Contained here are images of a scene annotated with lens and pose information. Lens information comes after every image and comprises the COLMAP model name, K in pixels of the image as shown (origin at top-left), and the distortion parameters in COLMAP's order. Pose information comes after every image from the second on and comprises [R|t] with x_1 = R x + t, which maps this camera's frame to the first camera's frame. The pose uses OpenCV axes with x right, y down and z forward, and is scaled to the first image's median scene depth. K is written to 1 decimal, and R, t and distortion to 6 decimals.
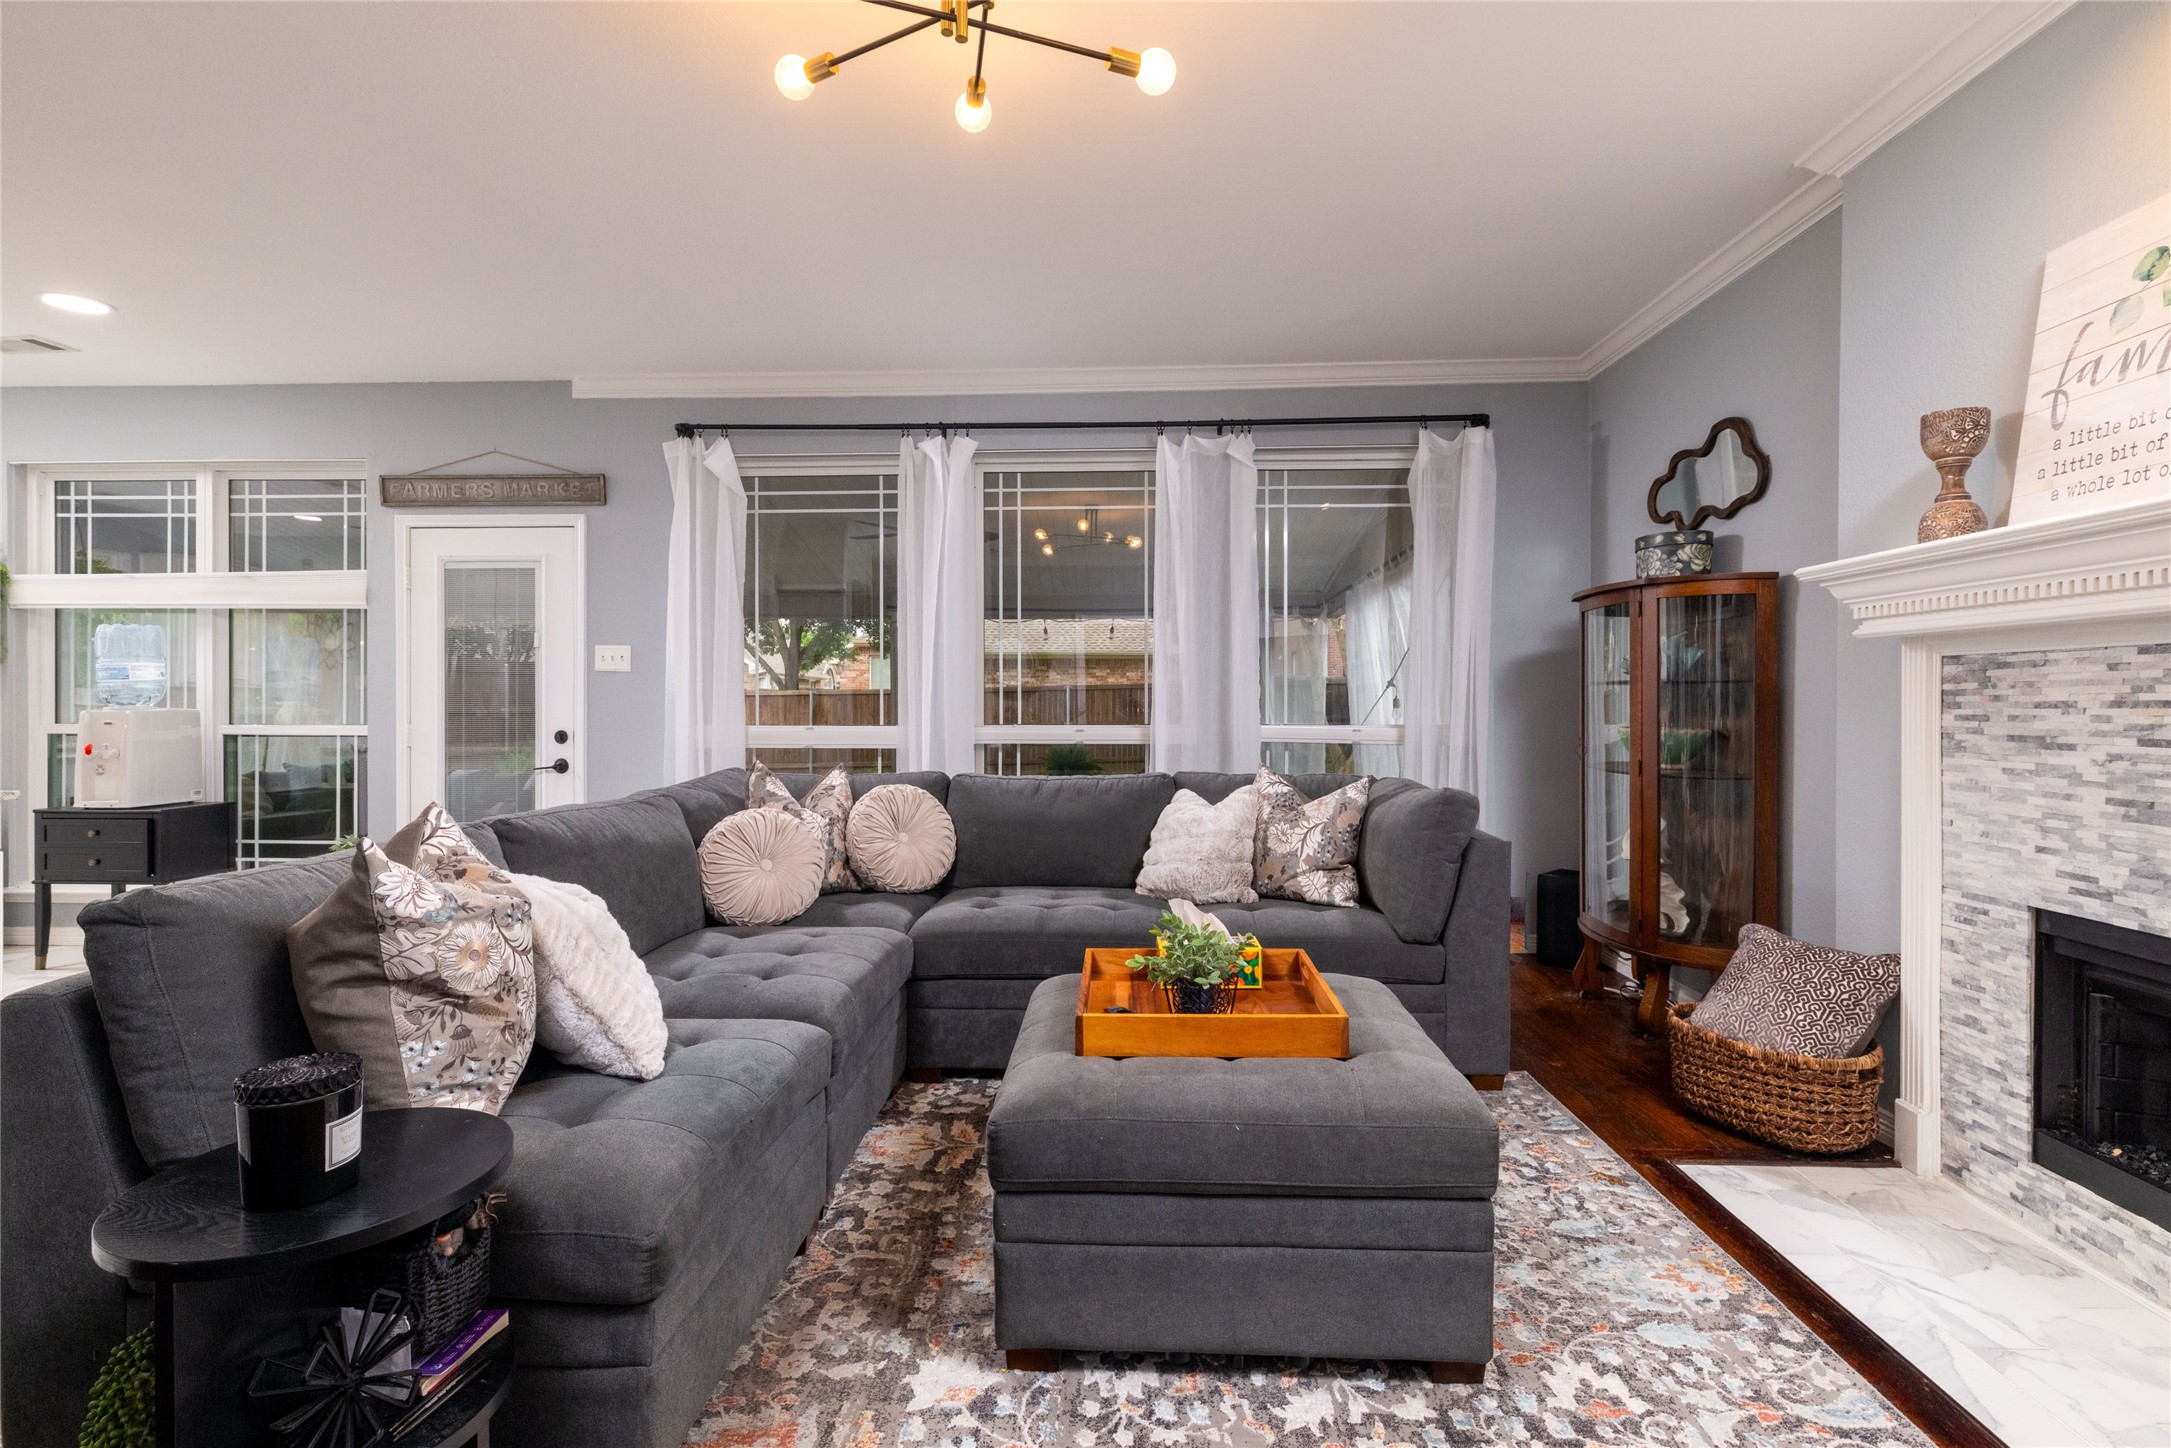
lens RADIAL K [[1033.6, 0, 1085.9], [0, 1033.6, 702.4], [0, 0, 1]] dist [-0.000519, 0.000503]
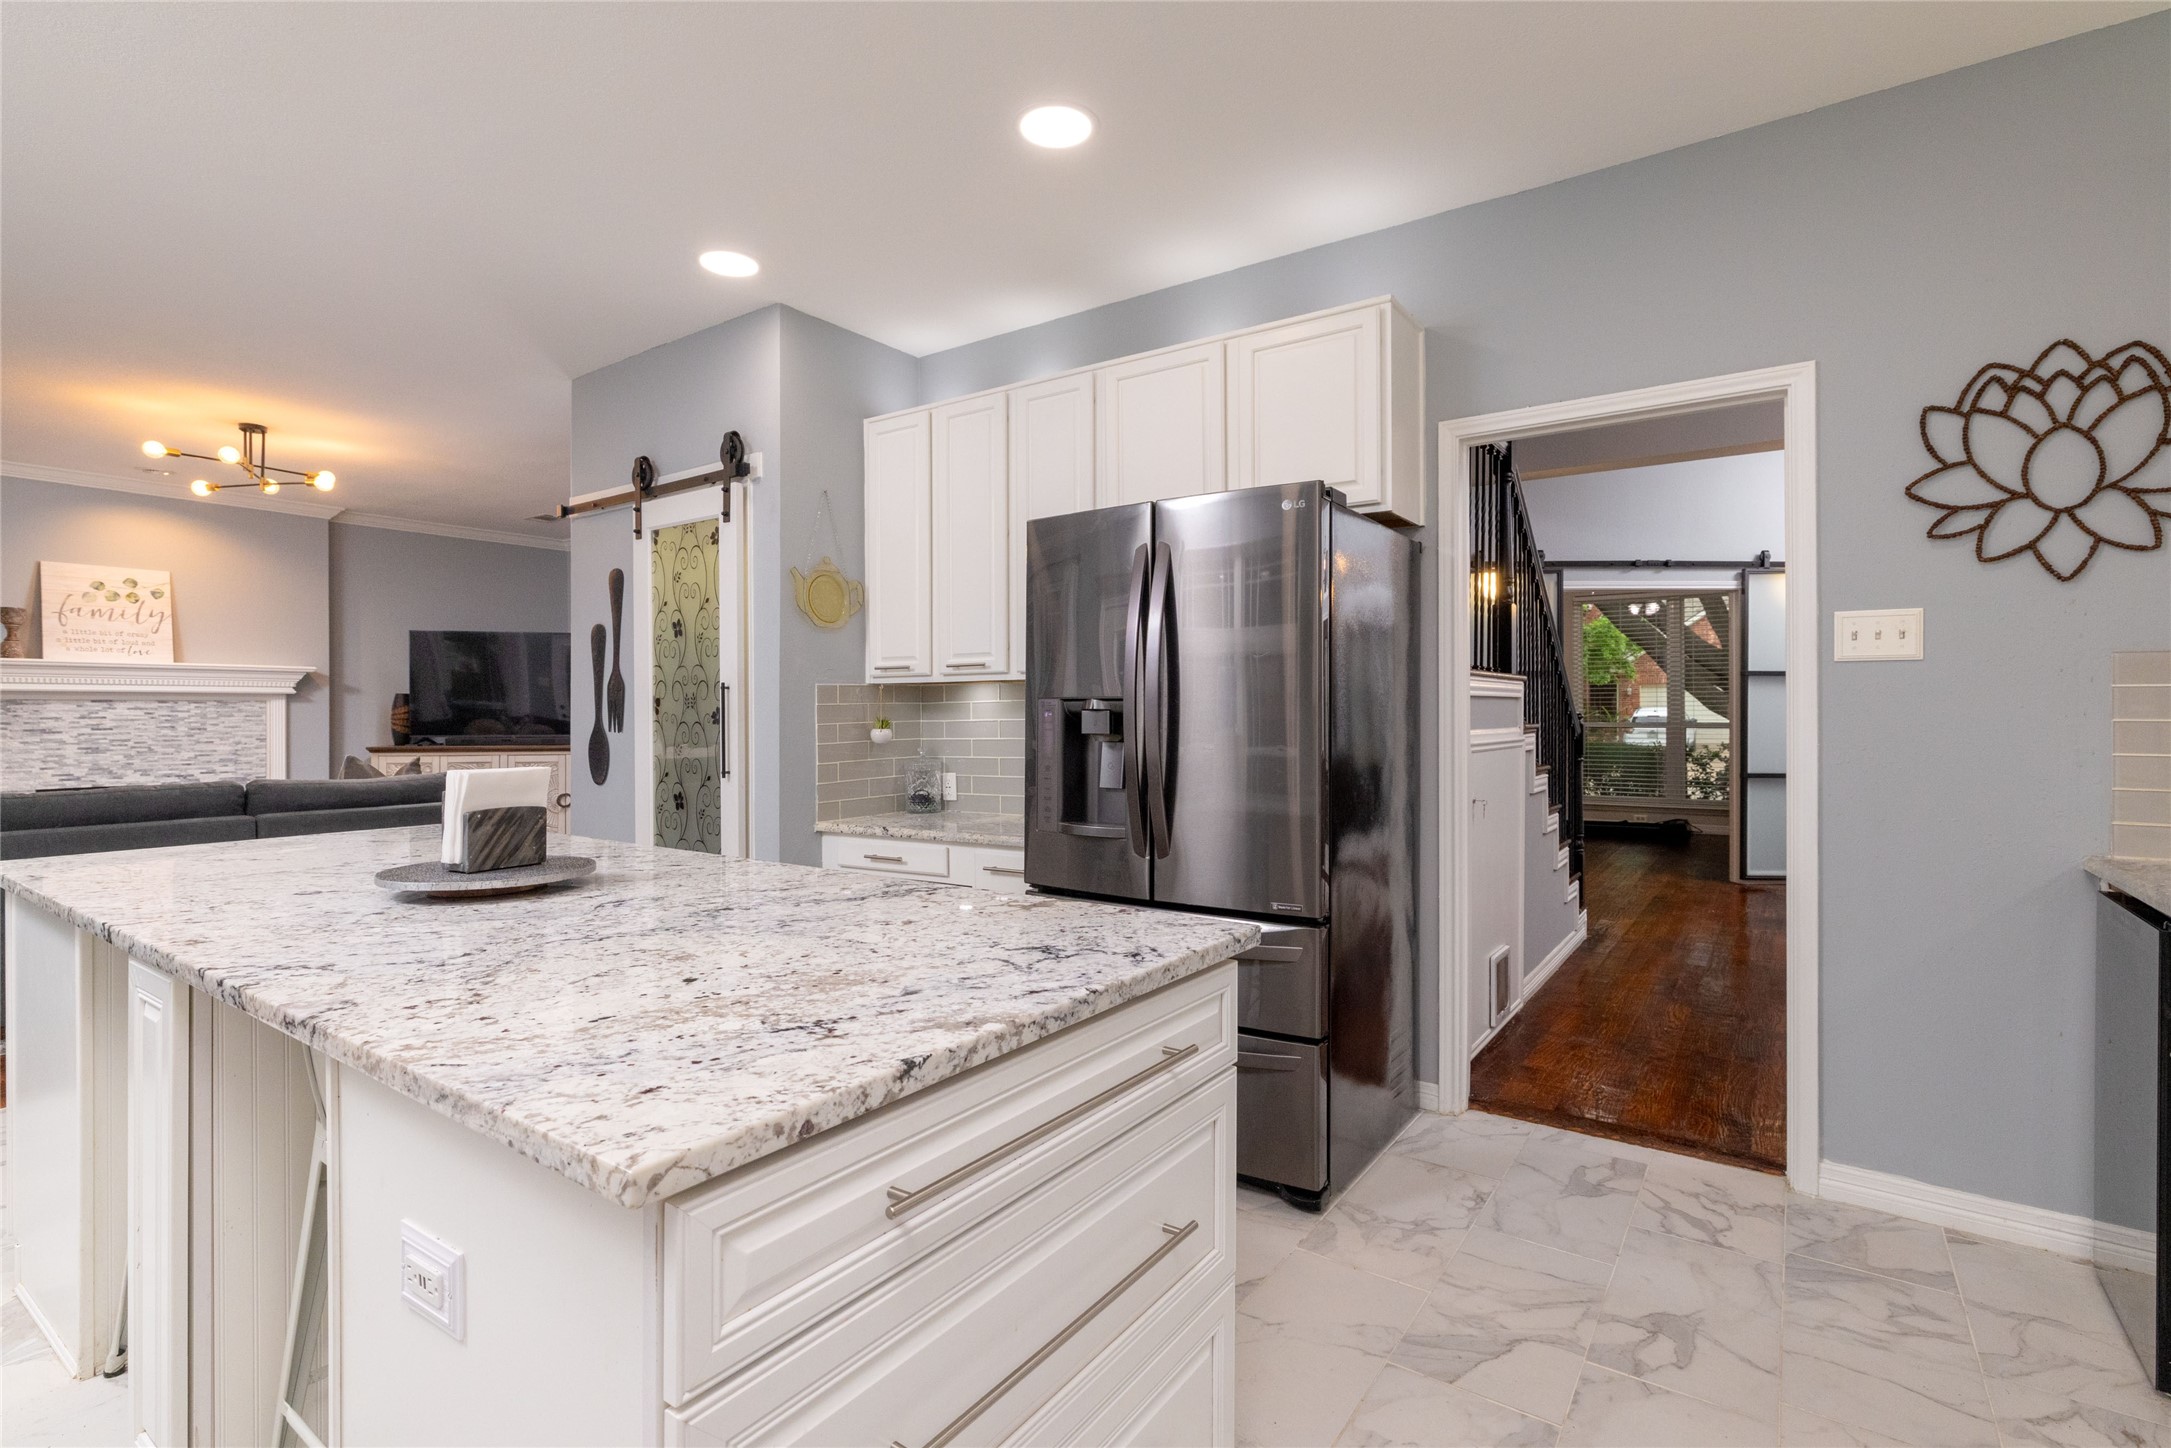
lens RADIAL K [[1007.3, 0, 1088.6], [0, 1007.3, 708.6], [0, 0, 1]] dist [-0.000331, 0.000094]
pose [[-0.842038, 0.003661, 0.539406, -2.720780], [0.003560, 0.999993, -0.001230, -0.009816], [-0.539407, 0.000884, -0.842045, 1.606411]]
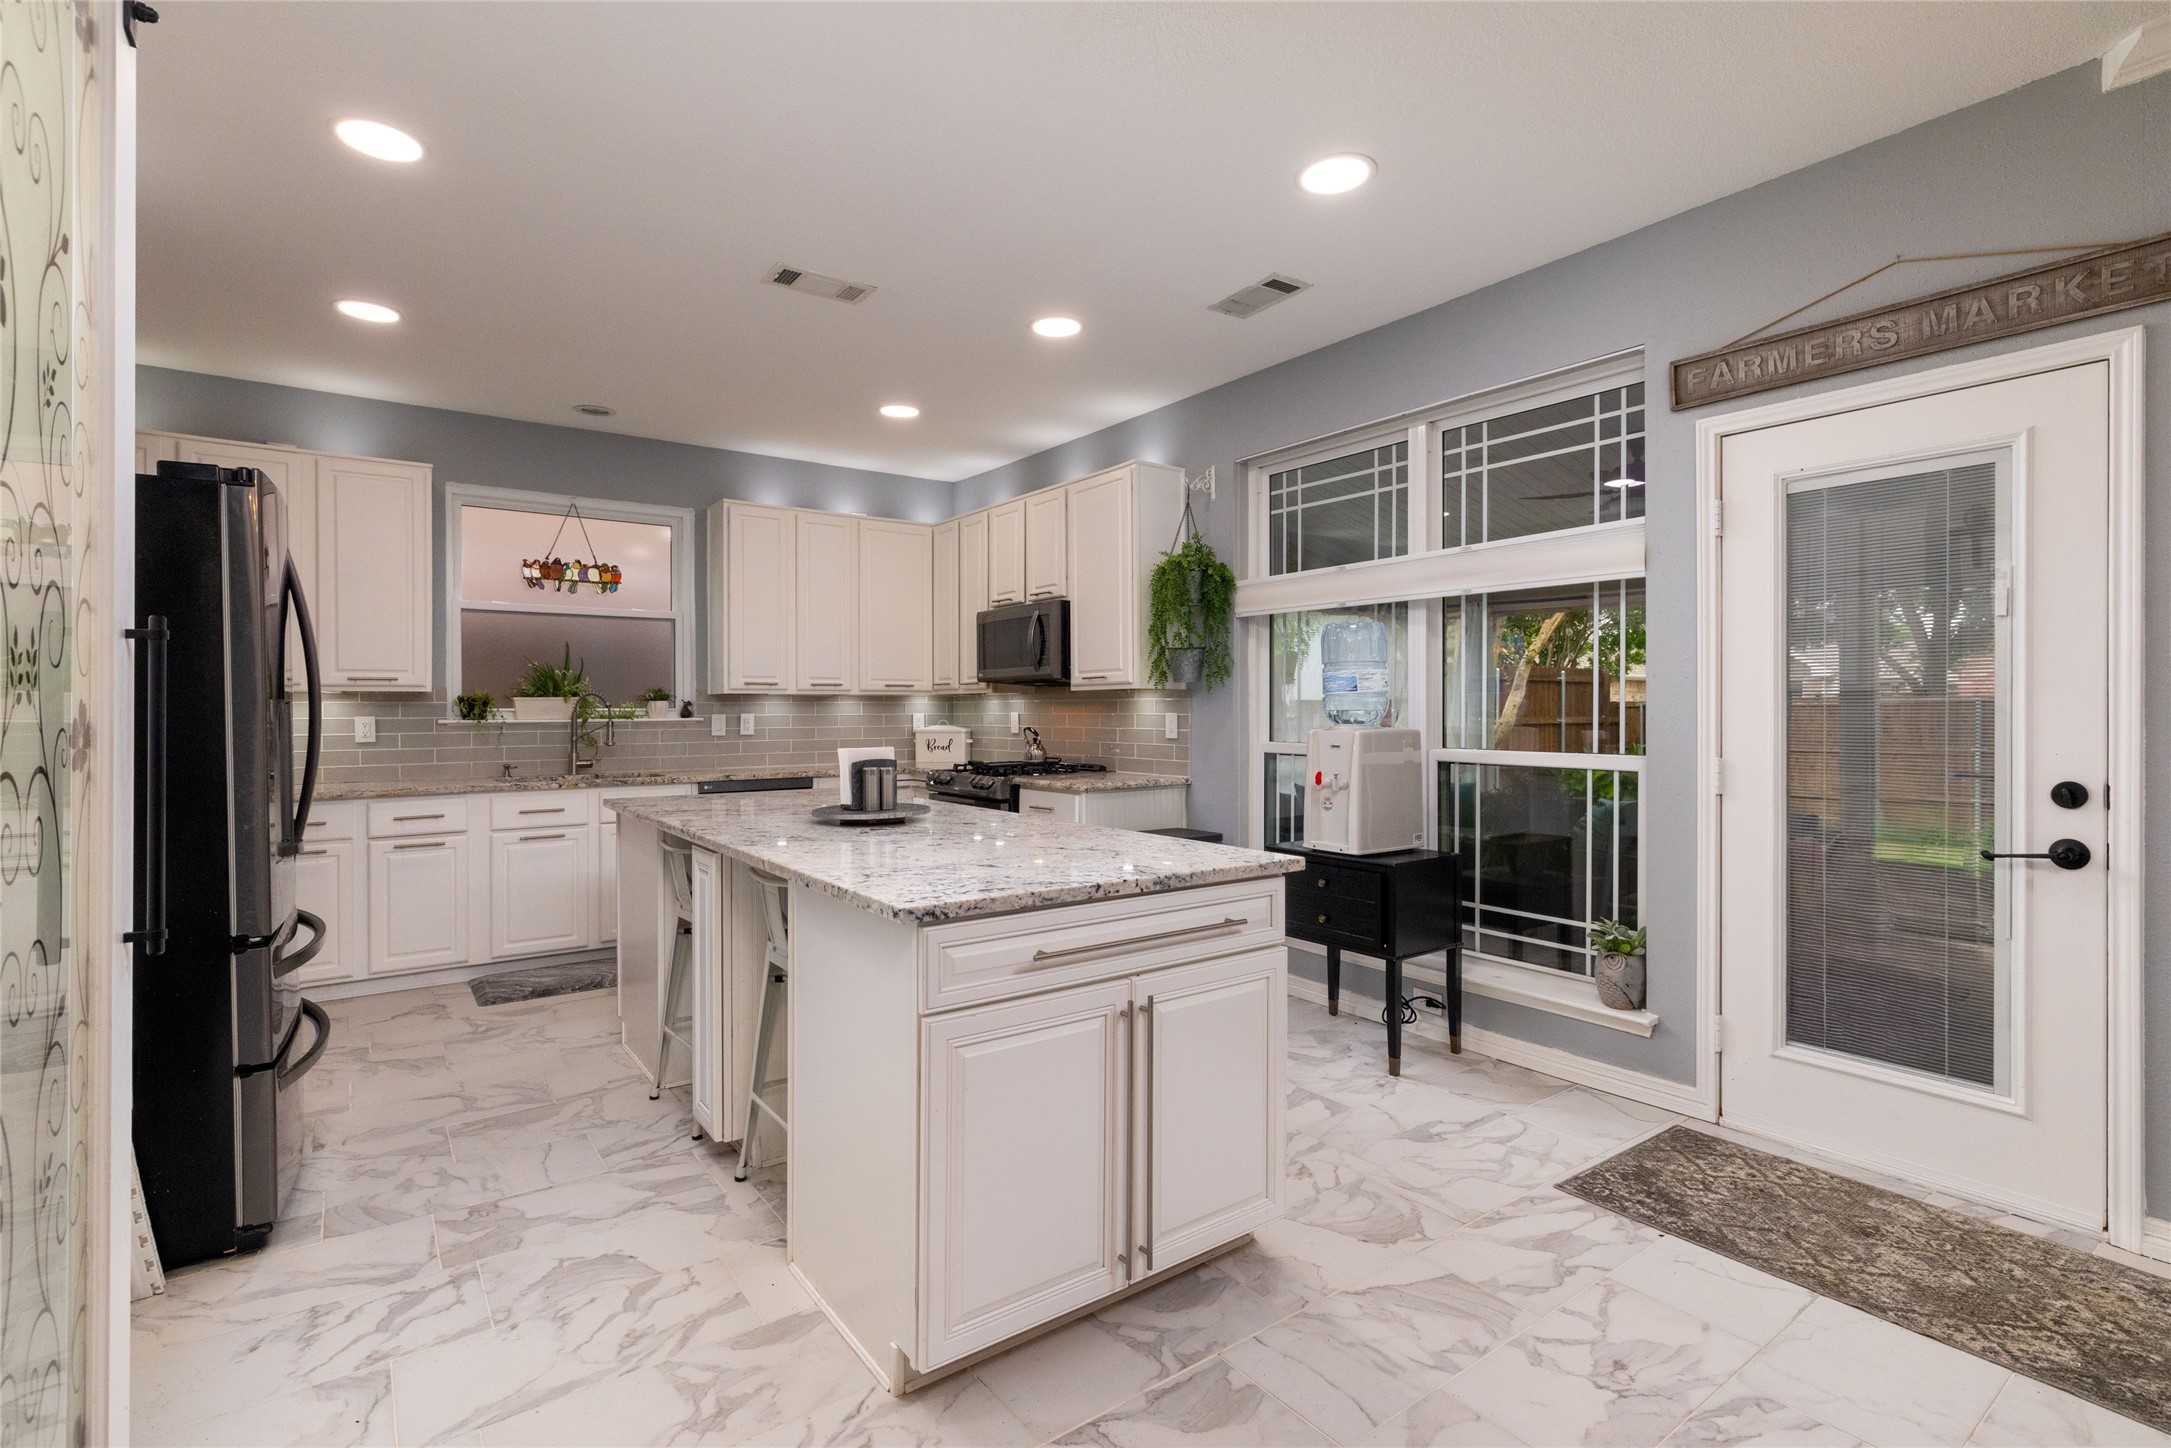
lens RADIAL K [[1007.3, 0, 1088.6], [0, 1007.3, 708.6], [0, 0, 1]] dist [-0.000331, 0.000094]
pose [[0.625359, -0.002187, -0.780334, -0.847611], [0.000183, 0.999996, -0.002656, -0.012881], [0.780337, 0.001519, 0.625357, 0.670907]]
